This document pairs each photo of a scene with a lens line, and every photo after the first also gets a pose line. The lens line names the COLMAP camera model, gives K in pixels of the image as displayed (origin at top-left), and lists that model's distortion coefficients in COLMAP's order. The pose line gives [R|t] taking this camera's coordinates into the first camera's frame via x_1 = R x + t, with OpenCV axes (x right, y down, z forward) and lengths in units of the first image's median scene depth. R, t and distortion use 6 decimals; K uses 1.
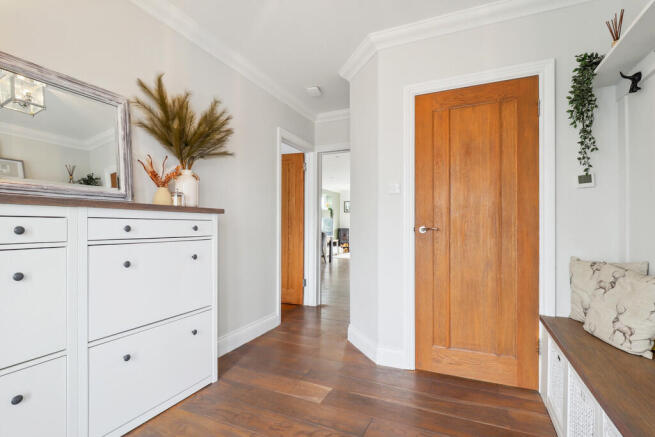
lens RADIAL K [[311.9, 0, 328.4], [0, 311.9, 221.8], [0, 0, 1]] dist [-0.005640, -0.001692]
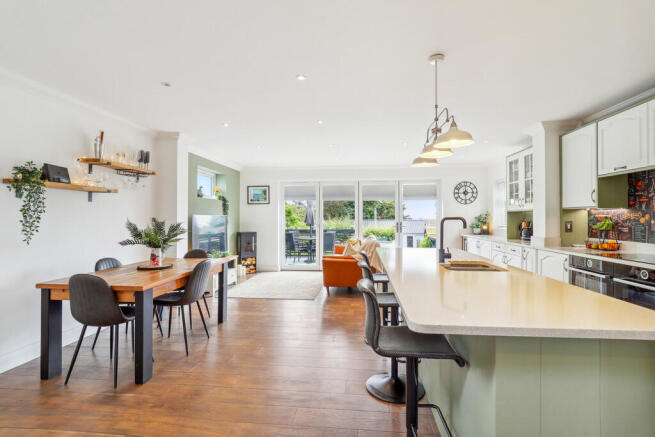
lens RADIAL K [[311.9, 0, 326.8], [0, 311.9, 214.9], [0, 0, 1]] dist [-0.005640, -0.001692]
pose [[0.949285, -0.002662, 0.314405, 0.007860], [0.004358, 0.999979, -0.004692, -0.008267], [-0.314386, 0.005824, 0.949277, 0.415267]]
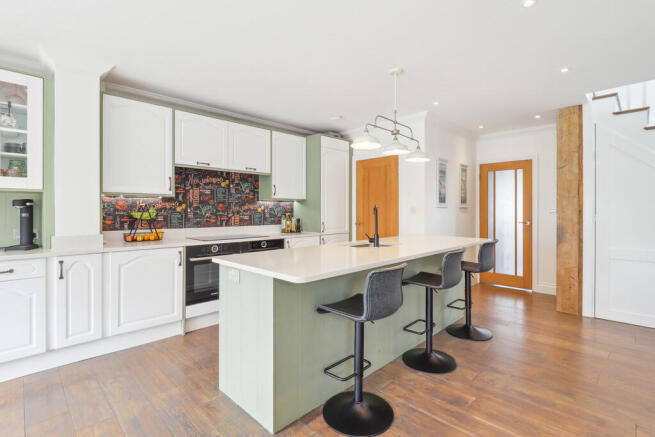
lens RADIAL K [[311.9, 0, 331.9], [0, 311.9, 211.5], [0, 0, 1]] dist [-0.005640, -0.001692]
pose [[-0.941630, -0.007534, 0.336567, 0.099188], [-0.008302, 0.999965, -0.000843, -0.002511], [-0.336549, -0.003588, -0.941659, 0.804106]]
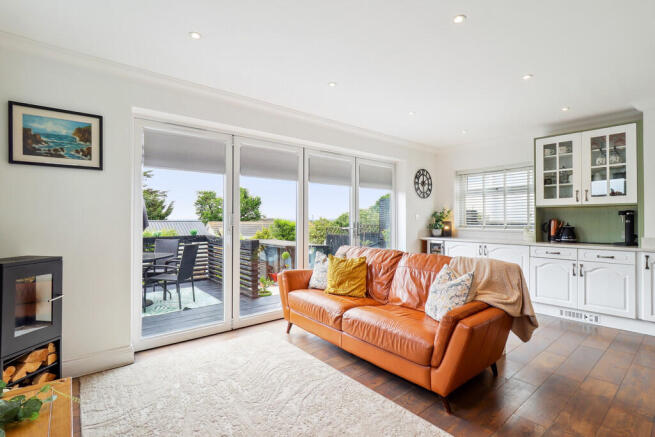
lens RADIAL K [[311.9, 0, 329.9], [0, 311.9, 215.6], [0, 0, 1]] dist [-0.005640, -0.001692]
pose [[0.430046, 0.006390, 0.902784, -0.027533], [-0.001683, 0.999979, -0.006276, -0.001926], [-0.902805, 0.001180, 0.430048, 0.807293]]
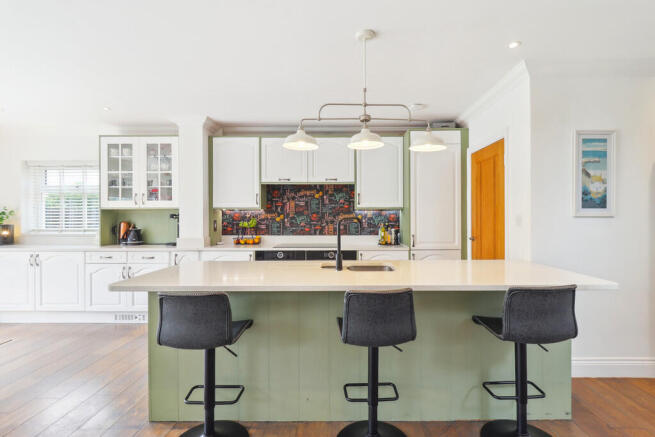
lens RADIAL K [[311.9, 0, 340.6], [0, 311.9, 217.2], [0, 0, 1]] dist [-0.005640, -0.001692]
pose [[-0.417849, -0.005703, 0.908499, -0.014618], [-0.004918, 0.999980, 0.004015, -0.007866], [-0.908503, -0.002791, -0.417868, 0.658128]]
